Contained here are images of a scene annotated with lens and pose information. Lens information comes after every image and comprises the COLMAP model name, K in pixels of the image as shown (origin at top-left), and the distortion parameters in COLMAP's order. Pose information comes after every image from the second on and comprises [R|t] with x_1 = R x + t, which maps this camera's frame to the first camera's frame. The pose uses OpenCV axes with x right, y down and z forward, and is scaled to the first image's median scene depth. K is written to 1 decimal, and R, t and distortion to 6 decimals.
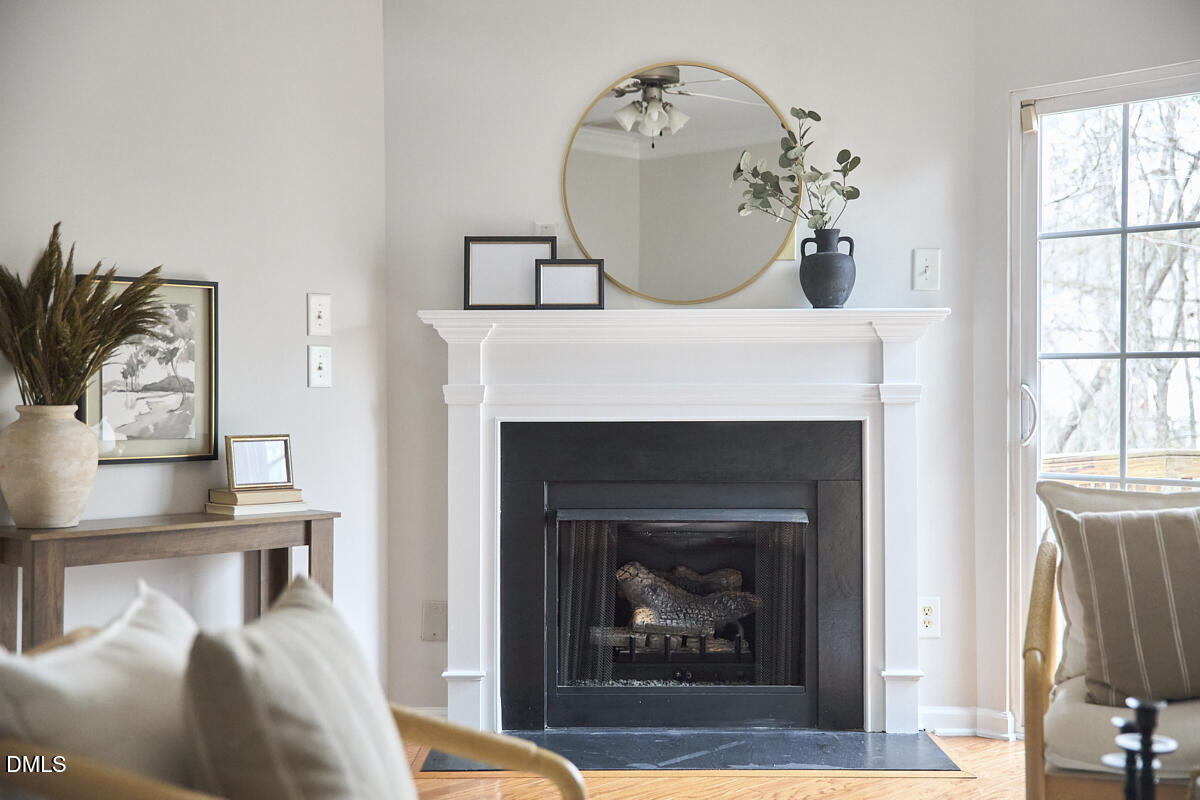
lens RADIAL K [[1527.3, 0, 600.0], [0, 1527.3, 400.0], [0, 0, 1]] dist [0.078556, -0.005110]
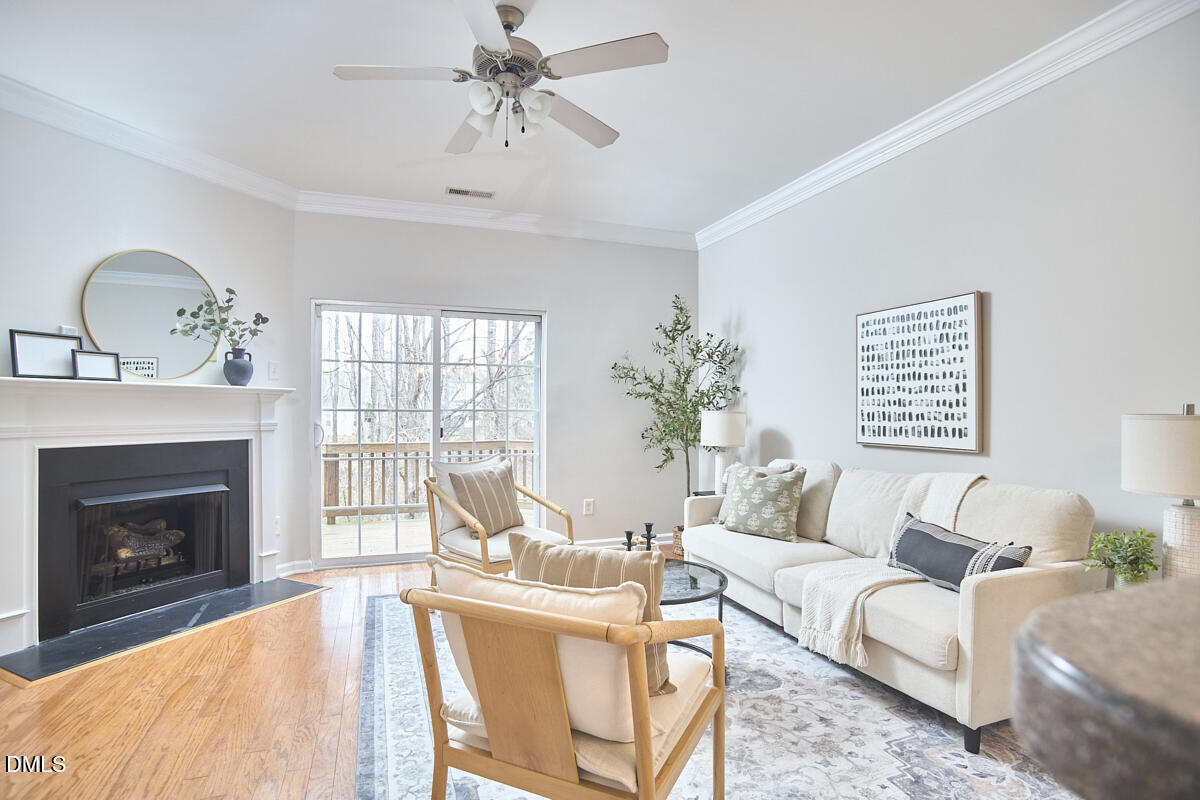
lens RADIAL K [[585.4, 0, 589.7], [0, 585.4, 410.7], [0, 0, 1]] dist [-0.085236, 0.038562]
pose [[0.420254, 0.001854, 0.907405, -0.353745], [0.004946, 0.999978, -0.004334, -0.020729], [-0.907393, 0.006309, 0.420236, 0.239256]]
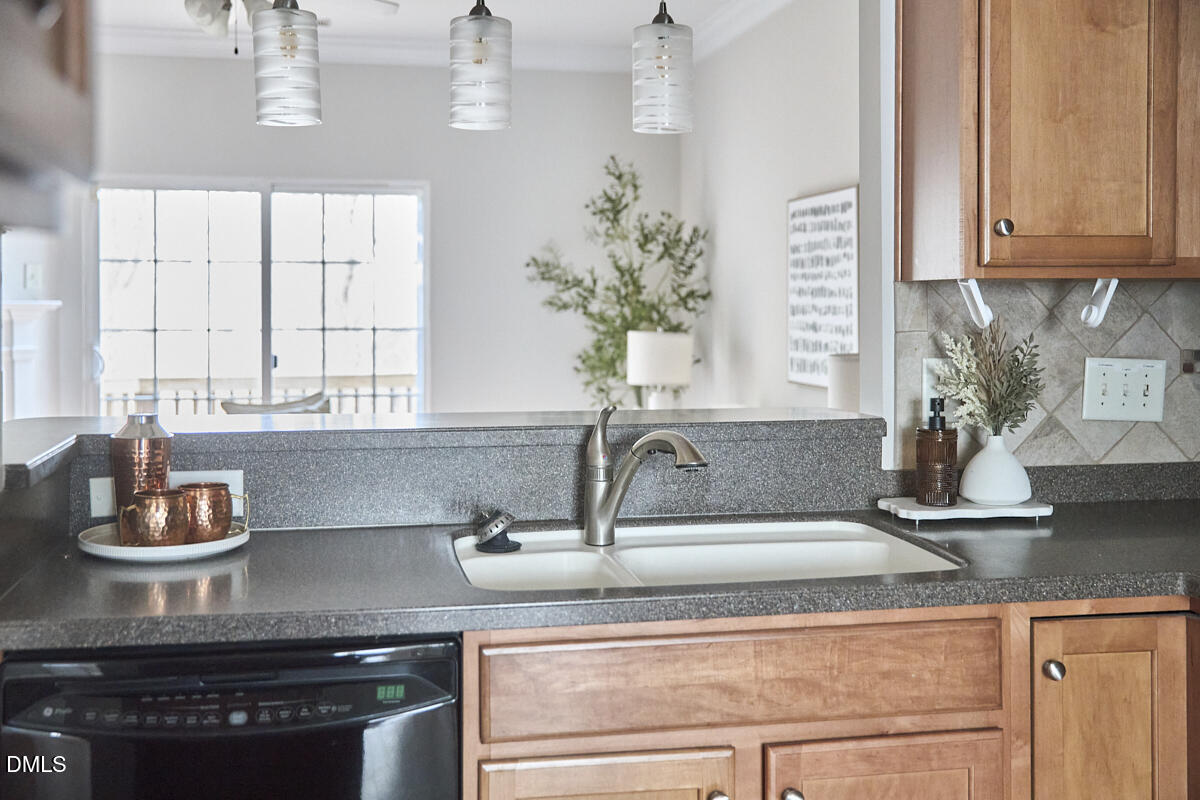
lens RADIAL K [[1318.3, 0, 600.7], [0, 1318.3, 285.7], [0, 0, 1]] dist [0.017366, -0.003749]
pose [[0.555372, 0.010664, 0.831533, -0.626375], [0.006404, 0.999833, -0.017099, -0.048359], [-0.831577, 0.014822, 0.555212, -0.279638]]
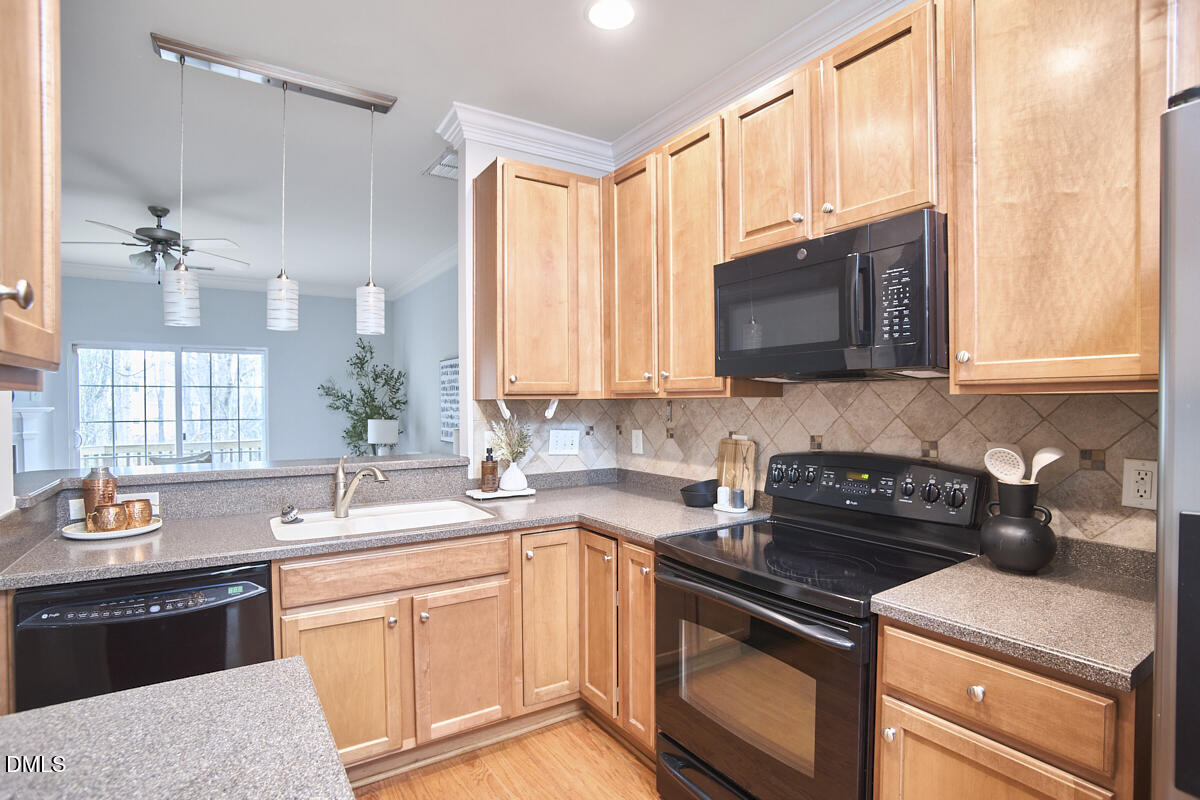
lens RADIAL K [[589.8, 0, 589.6], [0, 589.8, 408.7], [0, 0, 1]] dist [-0.090451, 0.047170]
pose [[0.216685, -0.010601, 0.976184, -0.646104], [0.011352, 0.999901, 0.008339, -0.053529], [-0.976176, 0.009275, 0.216783, -0.316352]]
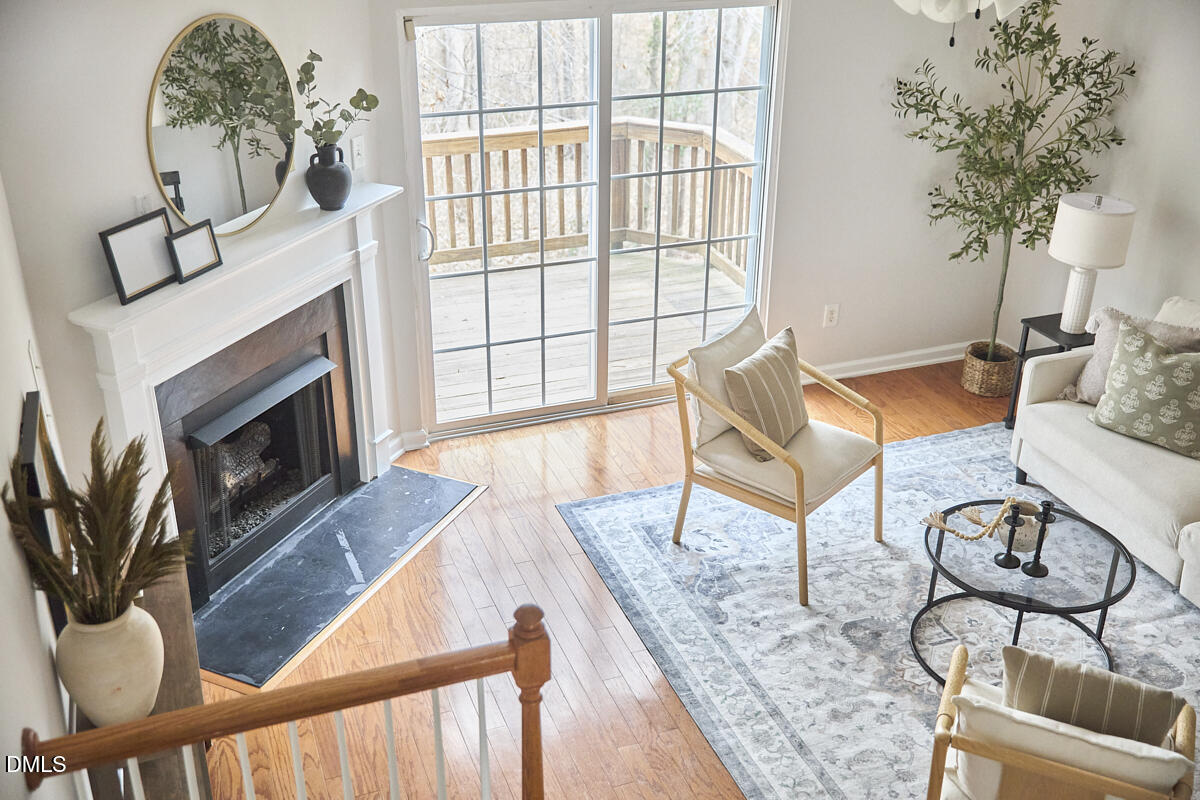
lens RADIAL K [[1246.5, 0, 600.0], [0, 1246.5, 400.0], [0, 0, 1]] dist [-0.003225, 0.122776]
pose [[0.414087, -0.399510, 0.817878, -0.665451], [0.001117, 0.898755, 0.438450, -0.367151], [-0.910237, -0.180643, 0.372609, 0.384596]]
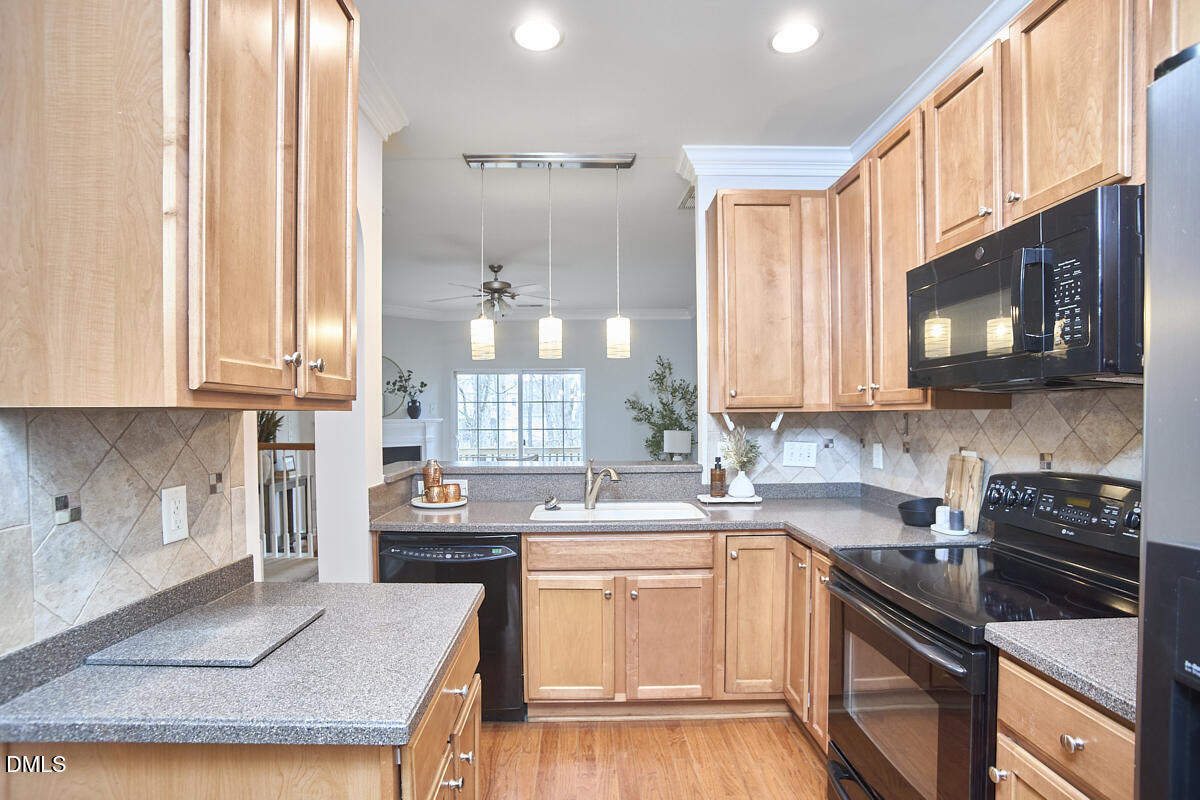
lens RADIAL K [[597.0, 0, 587.4], [0, 597.0, 427.7], [0, 0, 1]] dist [-0.084086, 0.041032]
pose [[0.702111, -0.017386, 0.711855, -0.656408], [0.010877, 0.999847, 0.013691, -0.052725], [-0.711984, -0.001870, 0.702193, -0.445254]]
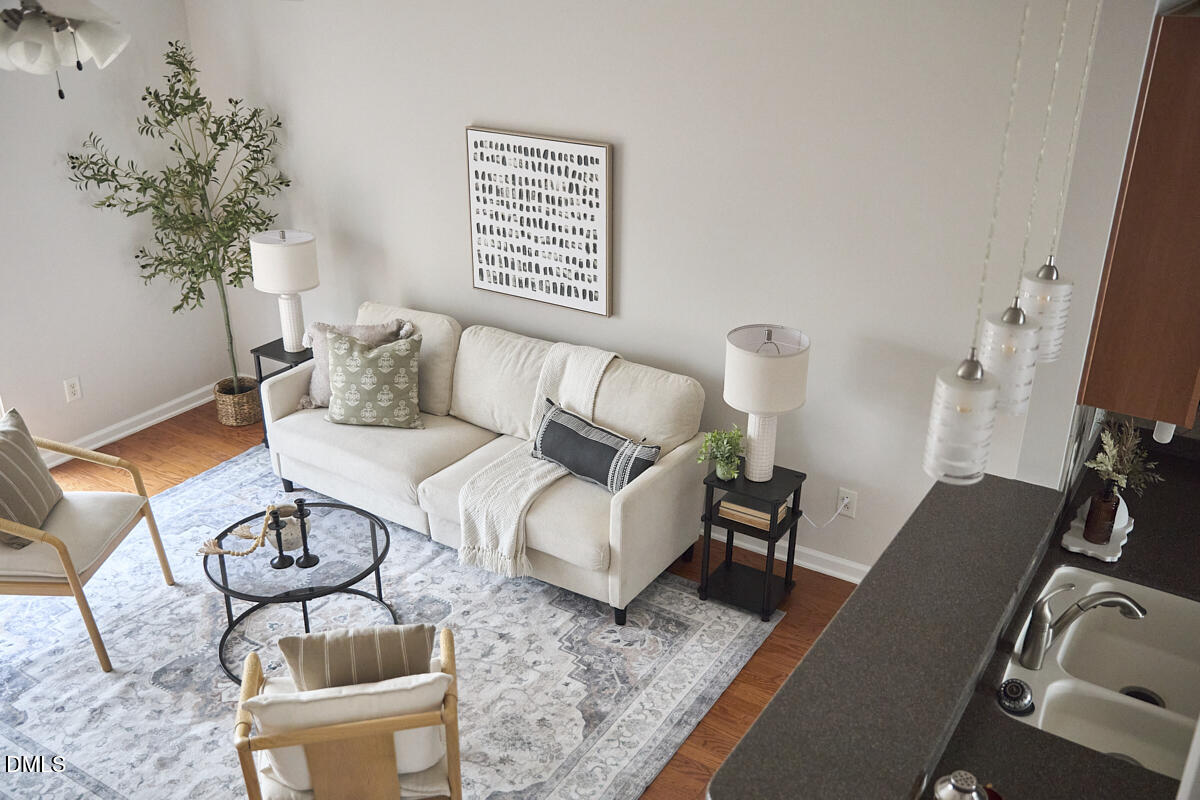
lens RADIAL K [[1089.6, 0, 600.0], [0, 1089.6, 400.0], [0, 0, 1]] dist [-0.040900, 0.103704]
pose [[-0.219151, -0.399743, 0.890044, -0.622573], [0.005470, 0.911701, 0.410817, -0.336440], [-0.975676, 0.094900, -0.197614, 0.344775]]
